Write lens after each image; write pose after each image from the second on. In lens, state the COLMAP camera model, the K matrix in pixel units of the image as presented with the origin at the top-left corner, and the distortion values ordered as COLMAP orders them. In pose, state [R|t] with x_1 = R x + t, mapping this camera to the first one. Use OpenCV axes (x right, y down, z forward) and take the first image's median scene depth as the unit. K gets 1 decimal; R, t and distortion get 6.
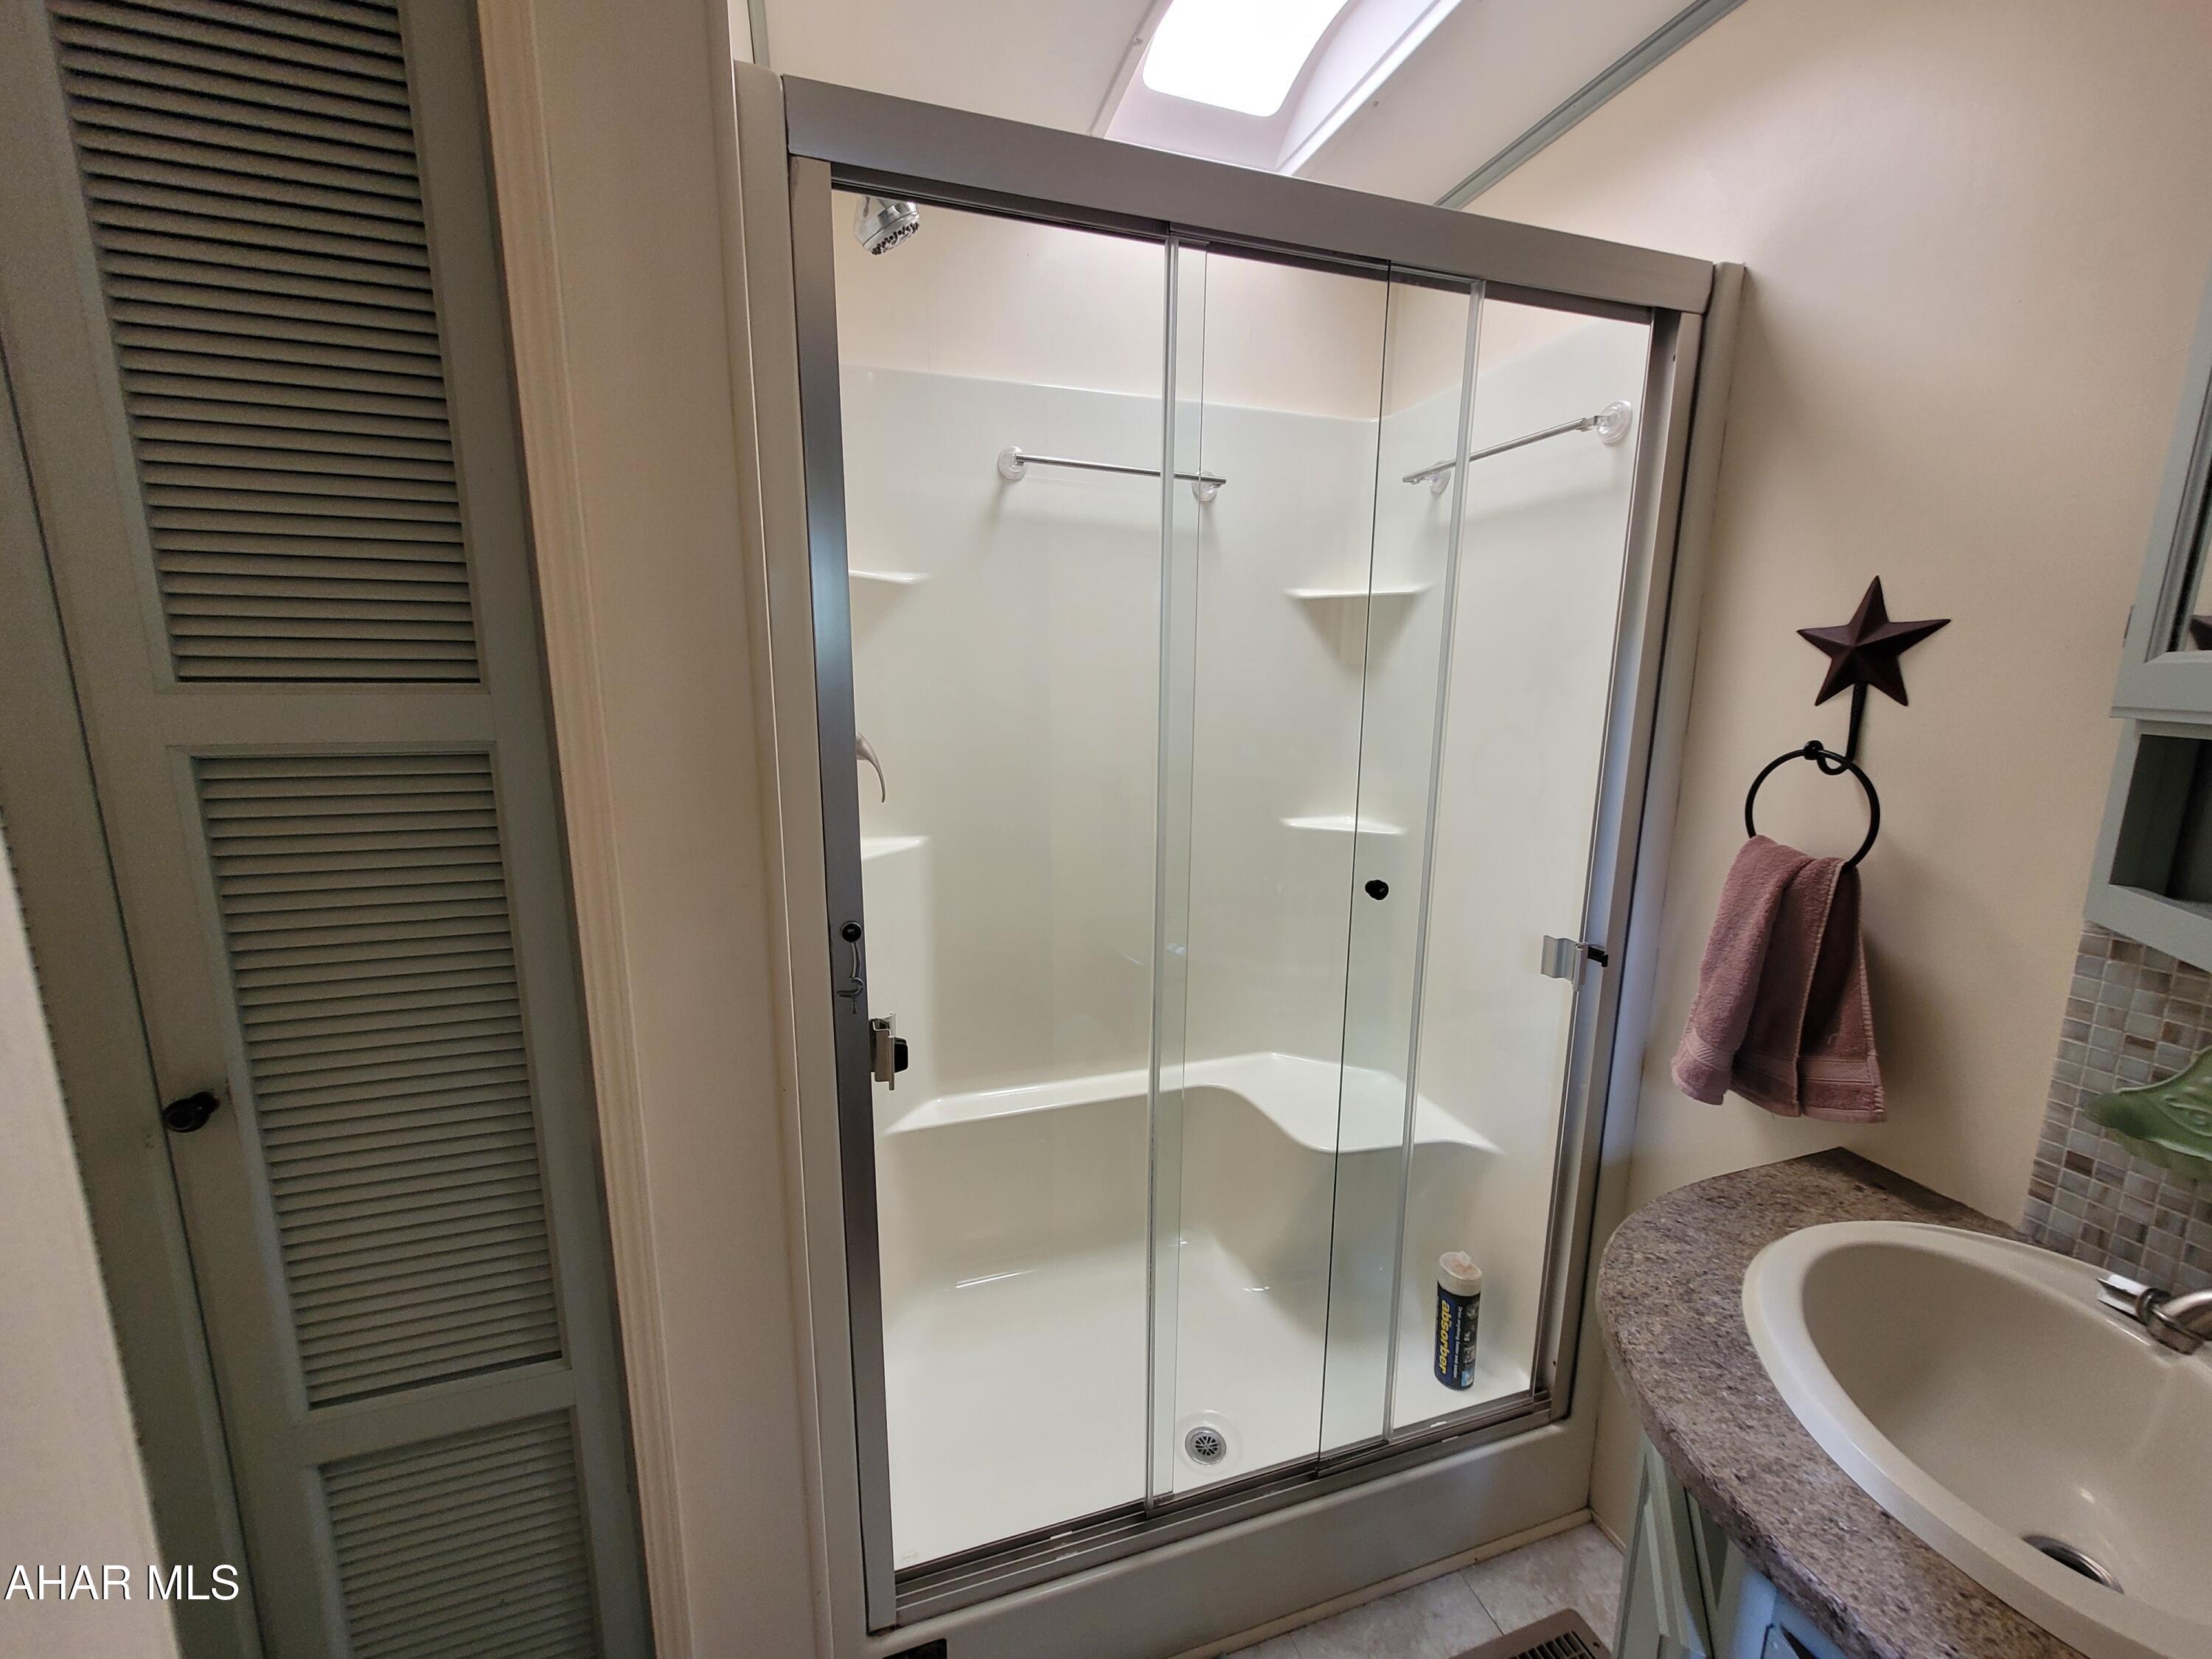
lens RADIAL K [[866.3, 0, 1106.6], [0, 866.3, 831.1], [0, 0, 1]] dist [0.005102, -0.000790]
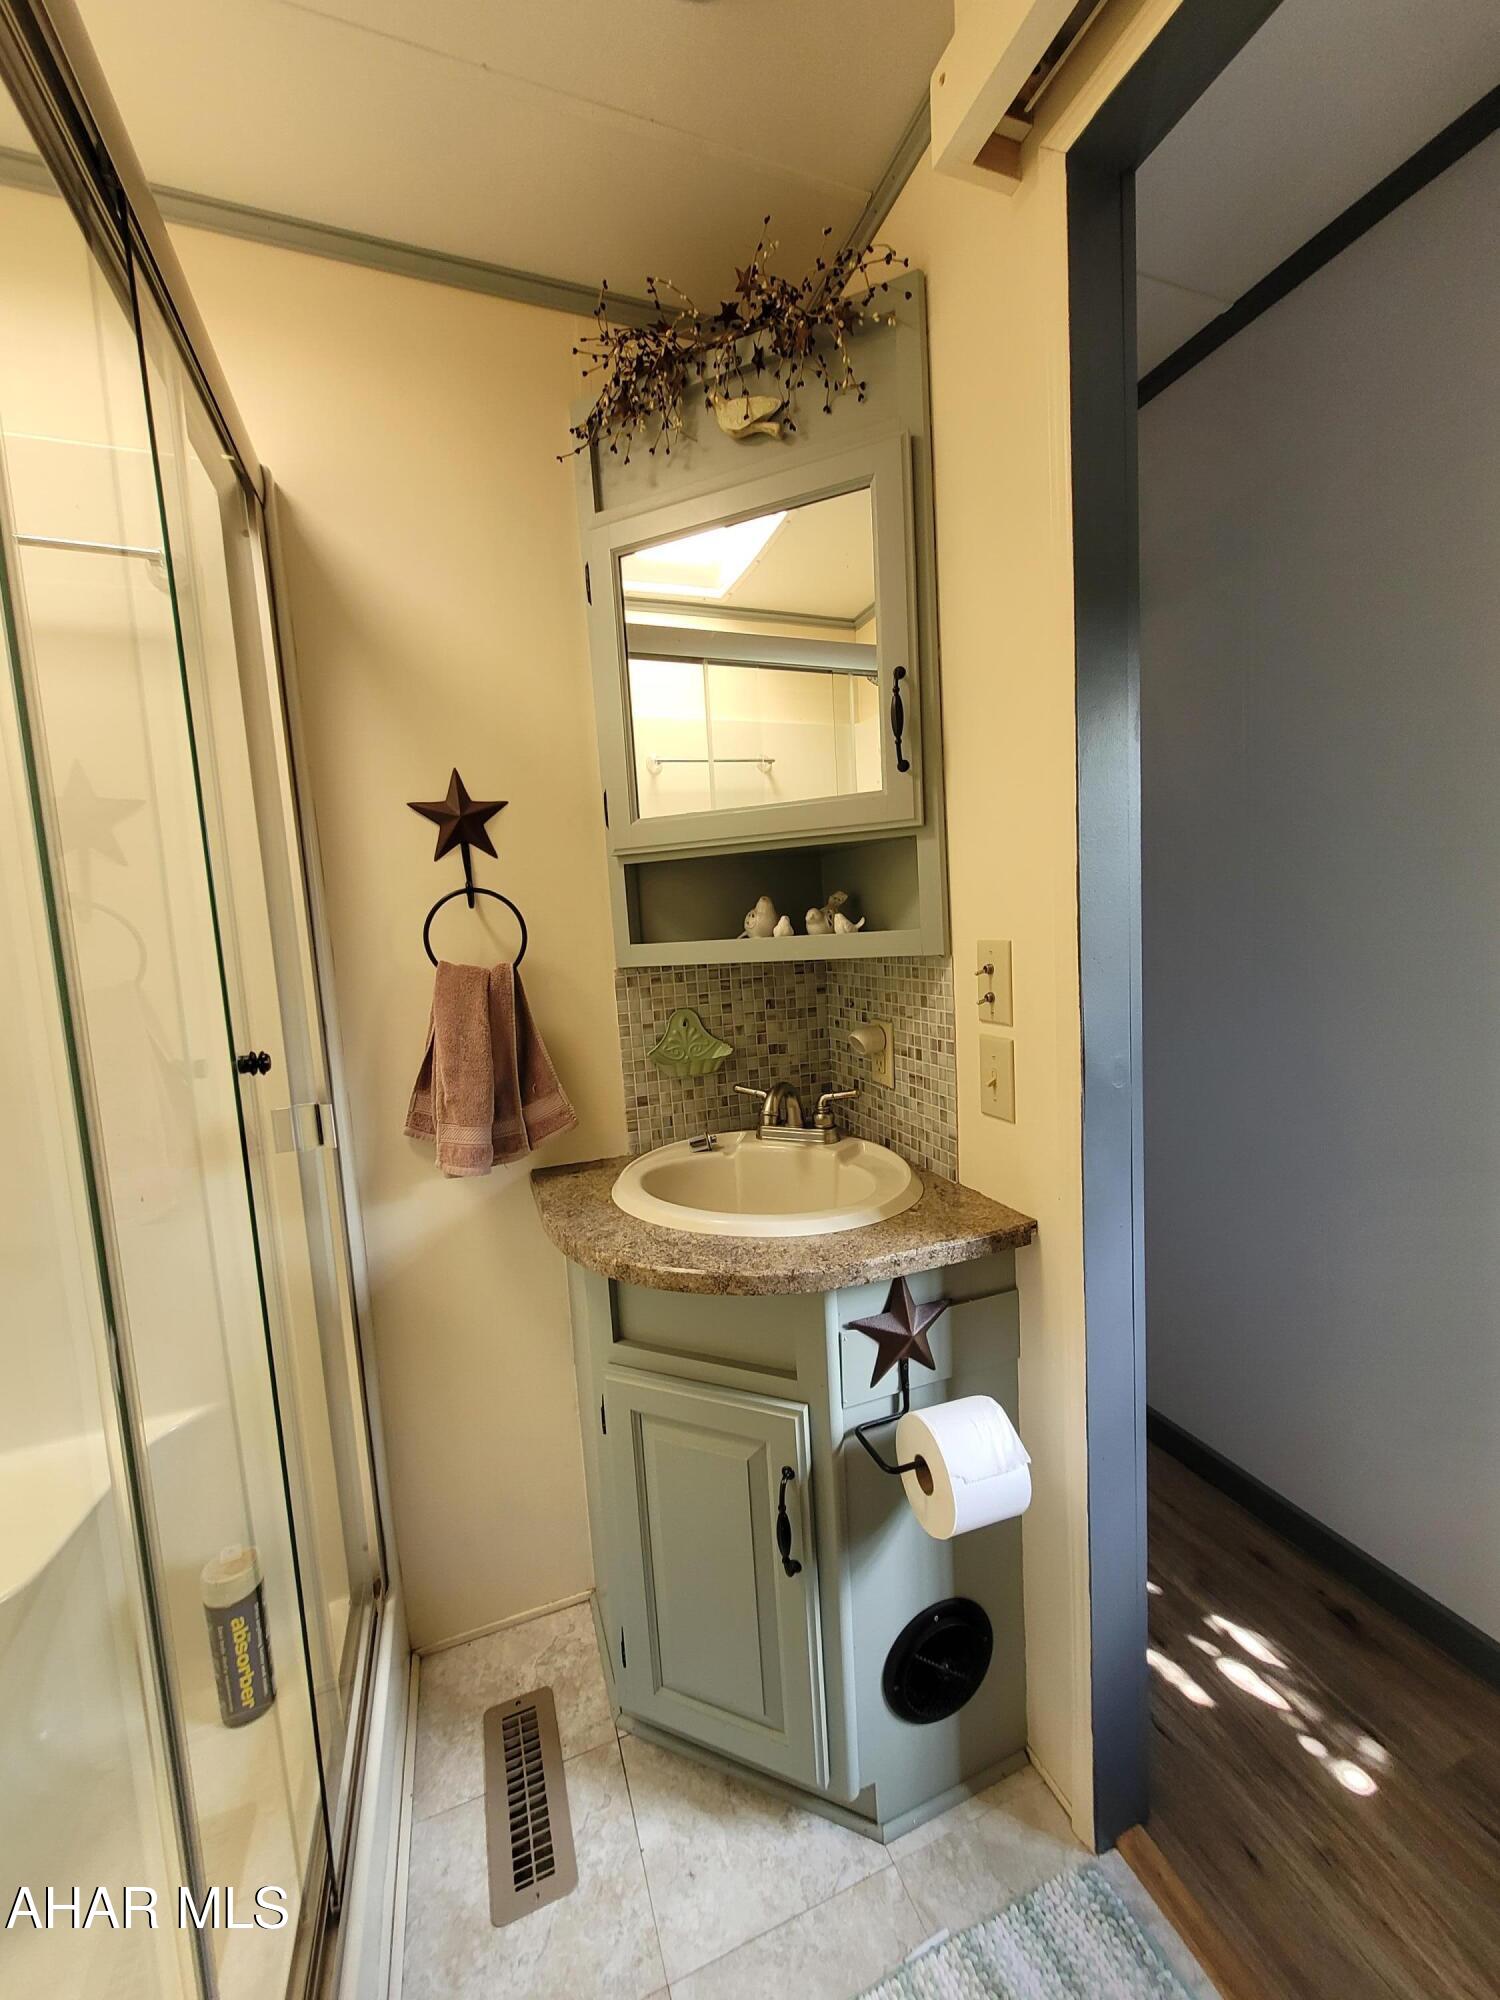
lens RADIAL K [[783.3, 0, 750.8], [0, 783.3, 997.8], [0, 0, 1]] dist [0.005102, -0.000790]
pose [[-0.039700, -0.097645, 0.994429, -0.438725], [0.230097, 0.967574, 0.104194, 0.045672], [-0.972357, 0.232952, -0.015945, 0.654696]]
